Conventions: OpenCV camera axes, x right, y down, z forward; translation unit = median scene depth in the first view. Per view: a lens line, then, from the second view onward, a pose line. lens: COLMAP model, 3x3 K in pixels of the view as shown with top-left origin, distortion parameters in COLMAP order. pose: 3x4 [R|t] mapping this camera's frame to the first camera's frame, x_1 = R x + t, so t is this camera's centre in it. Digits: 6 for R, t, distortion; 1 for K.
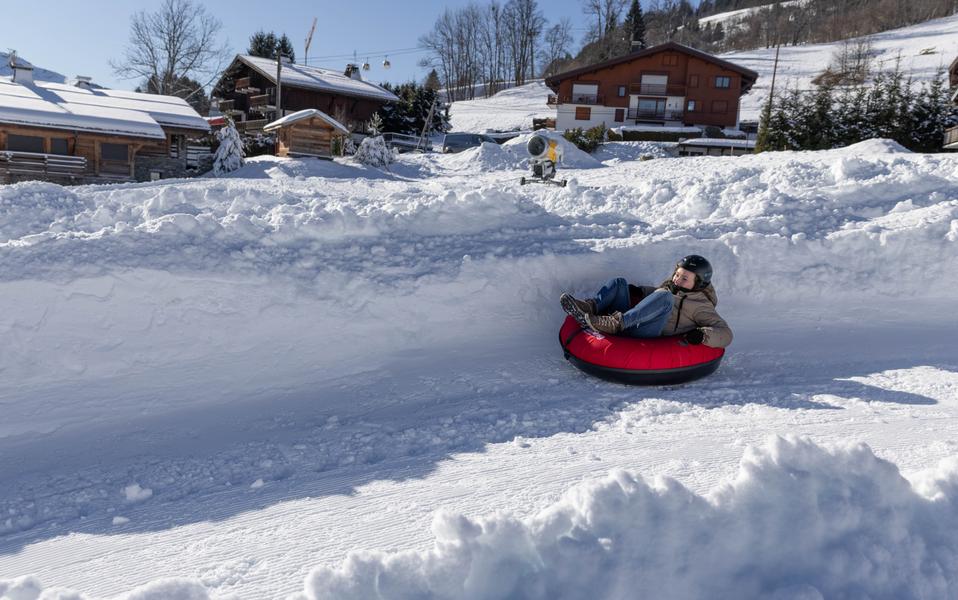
lens RADIAL K [[776.6, 0, 479.0], [0, 776.6, 300.0], [0, 0, 1]] dist [0.003346, -0.002781]
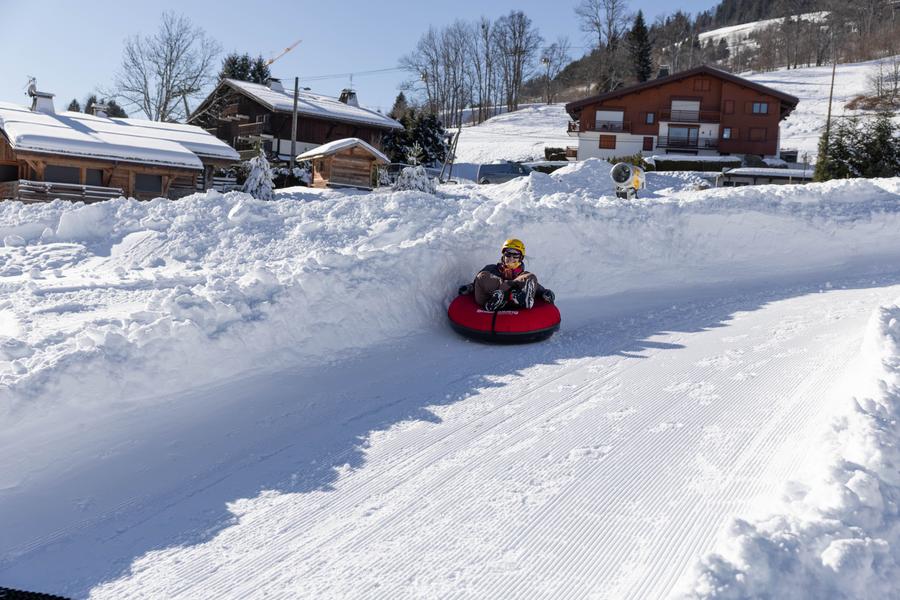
lens RADIAL K [[936.6, 0, 450.0], [0, 936.6, 300.0], [0, 0, 1]] dist [-0.001231, 0.025790]
pose [[0.999826, -0.005972, 0.017682, -0.076189], [0.007182, 0.997578, -0.069191, 0.021851], [-0.017226, 0.069306, 0.997447, -0.089474]]
